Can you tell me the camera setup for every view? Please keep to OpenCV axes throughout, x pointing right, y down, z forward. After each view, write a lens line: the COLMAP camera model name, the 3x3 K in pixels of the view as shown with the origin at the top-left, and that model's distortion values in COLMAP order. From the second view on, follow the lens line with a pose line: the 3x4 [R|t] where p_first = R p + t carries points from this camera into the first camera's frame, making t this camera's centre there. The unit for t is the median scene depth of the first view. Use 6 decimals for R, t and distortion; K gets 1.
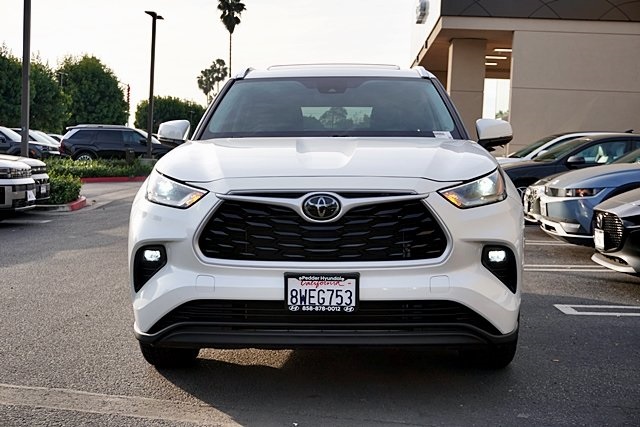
lens RADIAL K [[911.8, 0, 318.5], [0, 911.8, 205.4], [0, 0, 1]] dist [0.005138, 0.024716]
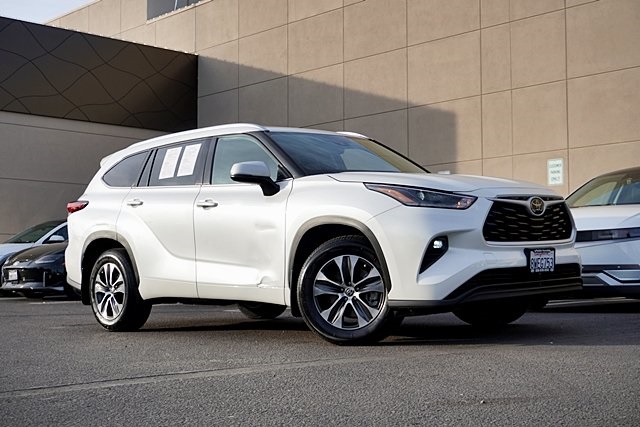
lens RADIAL K [[942.8, 0, 320.0], [0, 942.8, 213.5], [0, 0, 1]] dist [0.006925, -0.022285]
pose [[0.690131, 0.006808, 0.723653, -1.427856], [0.076676, 0.993639, -0.082472, 0.119612], [-0.719611, 0.112403, 0.685219, 0.150574]]
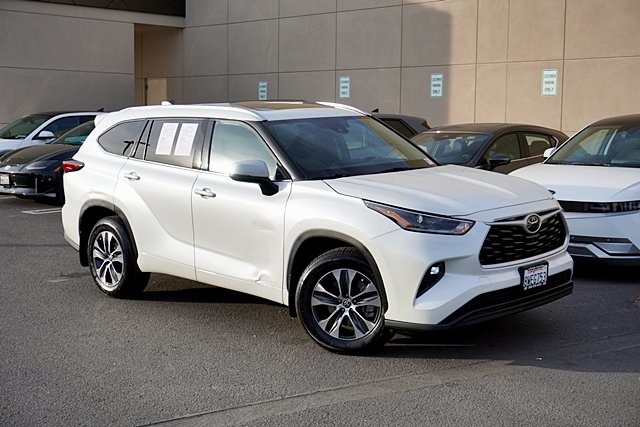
lens RADIAL K [[942.8, 0, 320.0], [0, 942.8, 213.5], [0, 0, 1]] dist [0.006925, -0.022285]
pose [[0.680048, -0.105702, 0.725508, -1.441725], [0.061636, 0.994292, 0.087089, -0.181451], [-0.730573, -0.014508, 0.682681, 0.140359]]
